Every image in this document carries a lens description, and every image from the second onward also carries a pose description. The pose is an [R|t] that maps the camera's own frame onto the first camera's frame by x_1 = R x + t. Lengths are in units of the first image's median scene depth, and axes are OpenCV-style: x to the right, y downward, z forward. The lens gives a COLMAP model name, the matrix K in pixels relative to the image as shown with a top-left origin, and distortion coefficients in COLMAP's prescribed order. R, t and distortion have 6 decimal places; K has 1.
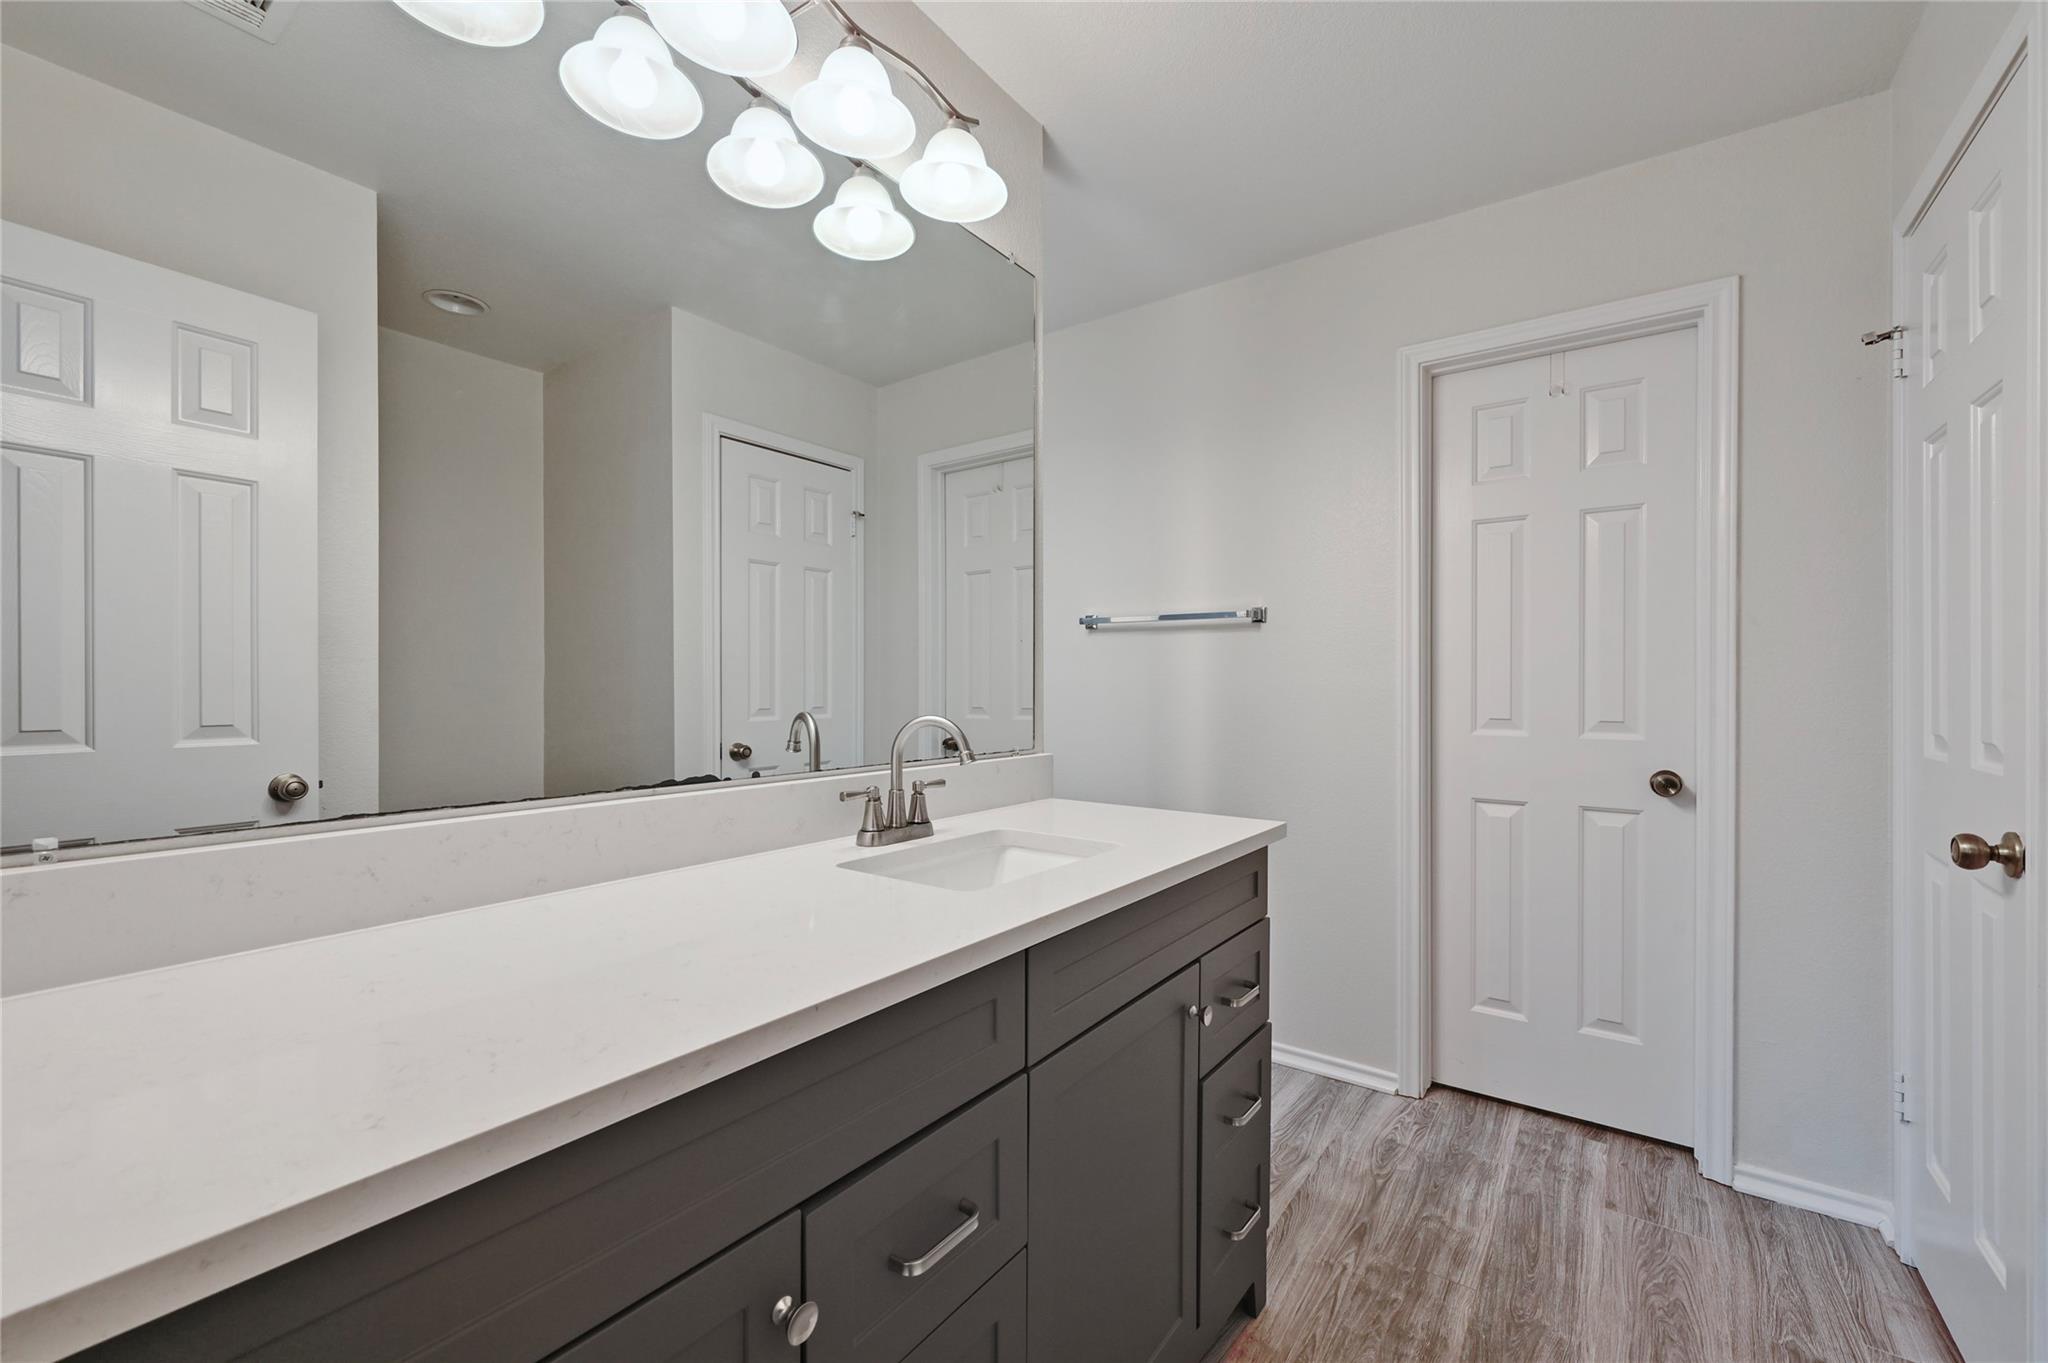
lens RADIAL K [[861.8, 0, 1024.1], [0, 861.8, 678.8], [0, 0, 1]] dist [-0.015577, 0.000060]
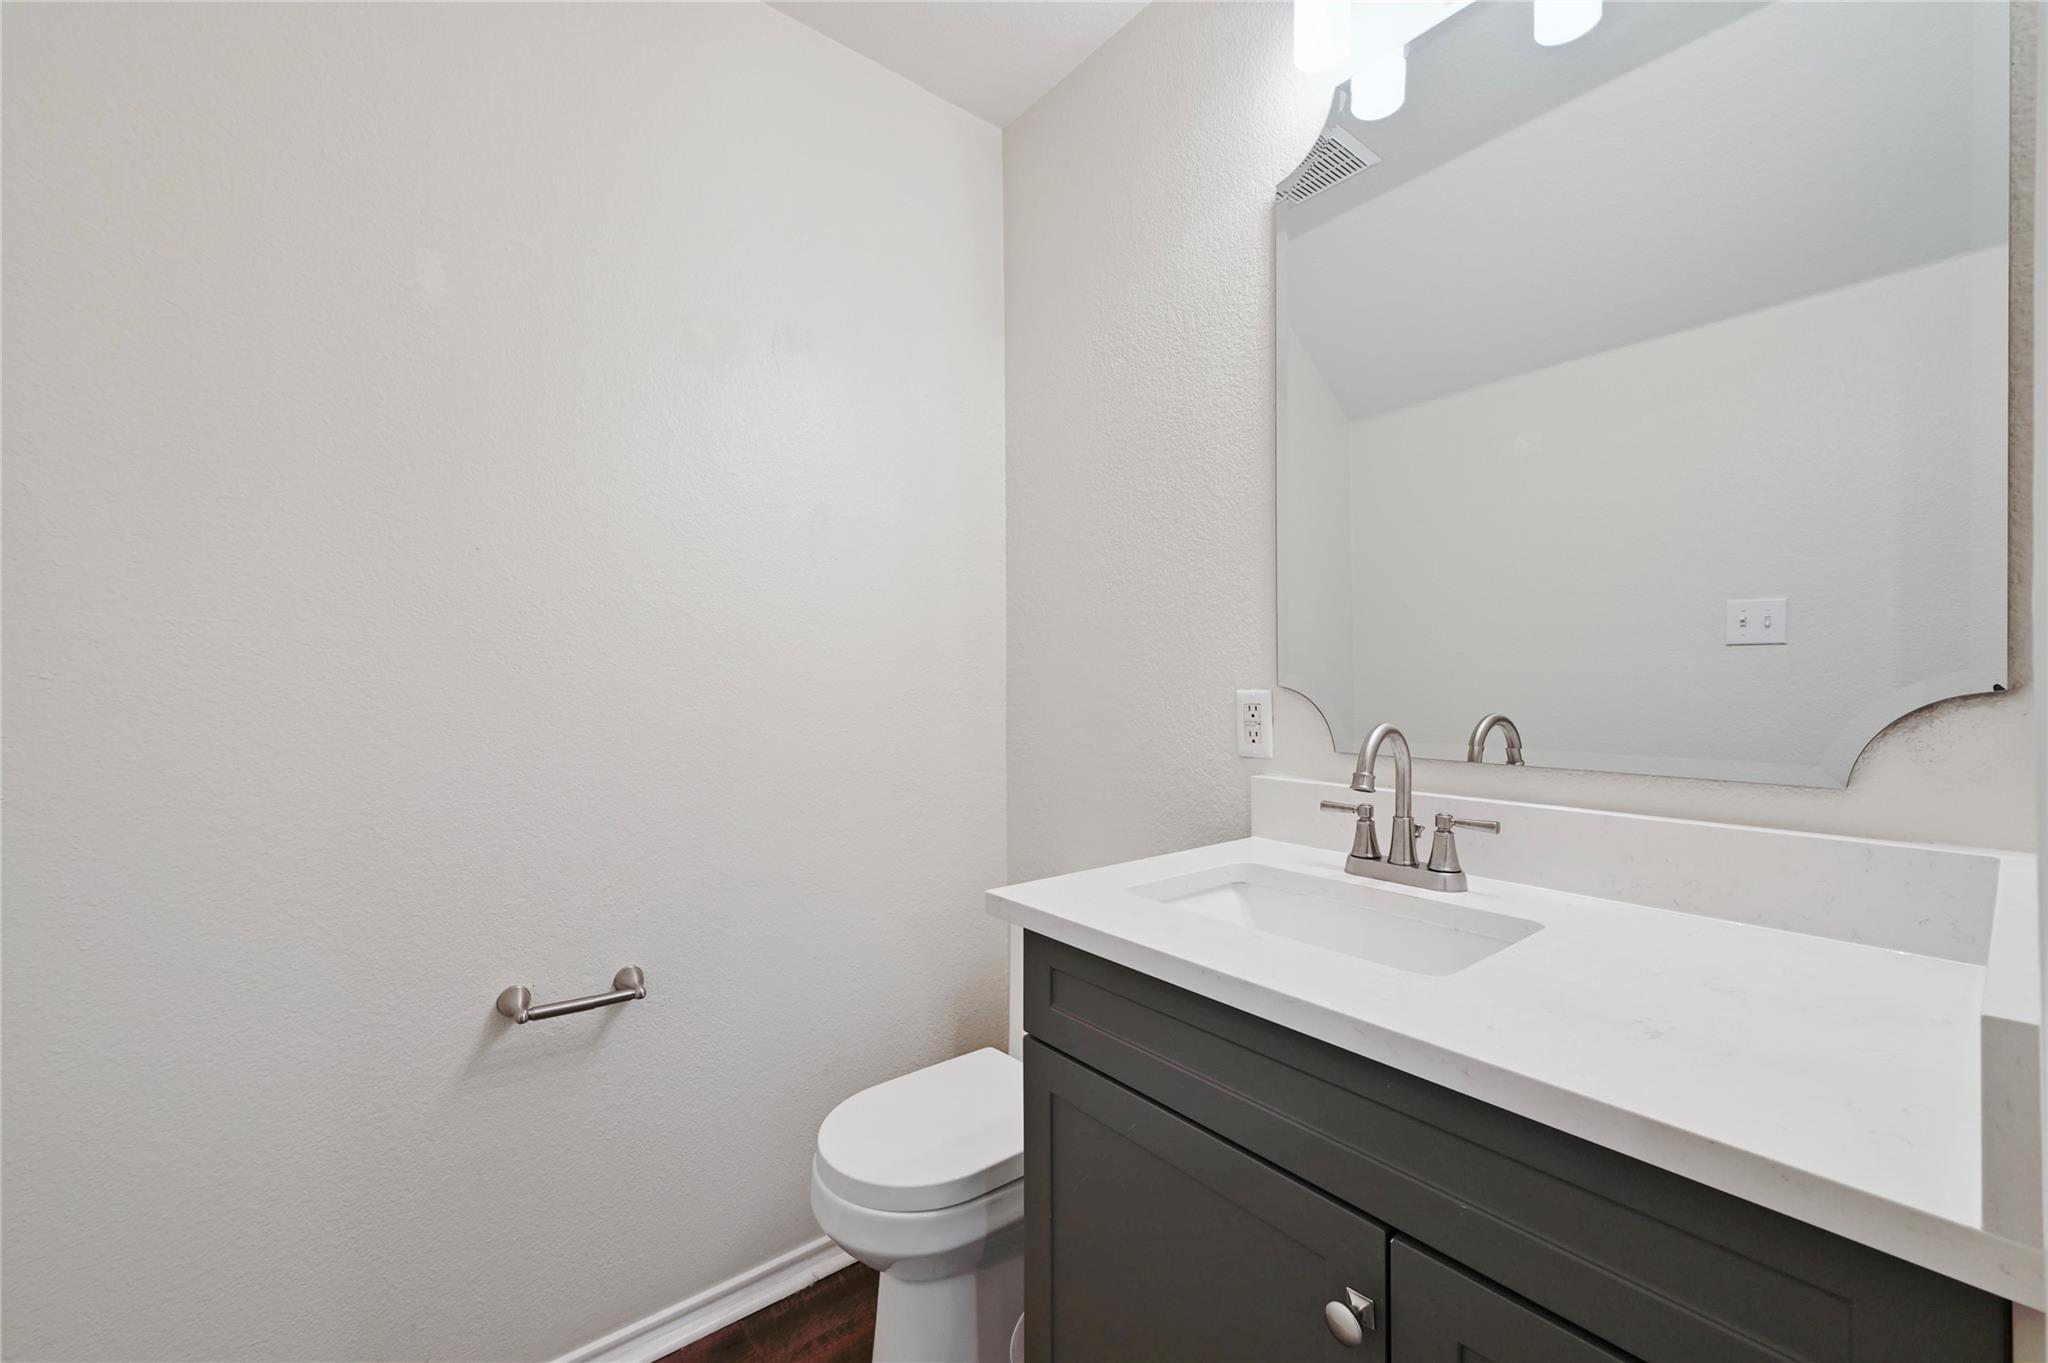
lens RADIAL K [[811.3, 0, 1025.5], [0, 811.3, 682.3], [0, 0, 1]] dist [-0.000859, 0.000618]
pose [[-0.258407, 0.008828, -0.965996, 0.069388], [0.010422, 0.999926, 0.006350, -0.000349], [0.965980, -0.008426, -0.258479, 0.089897]]
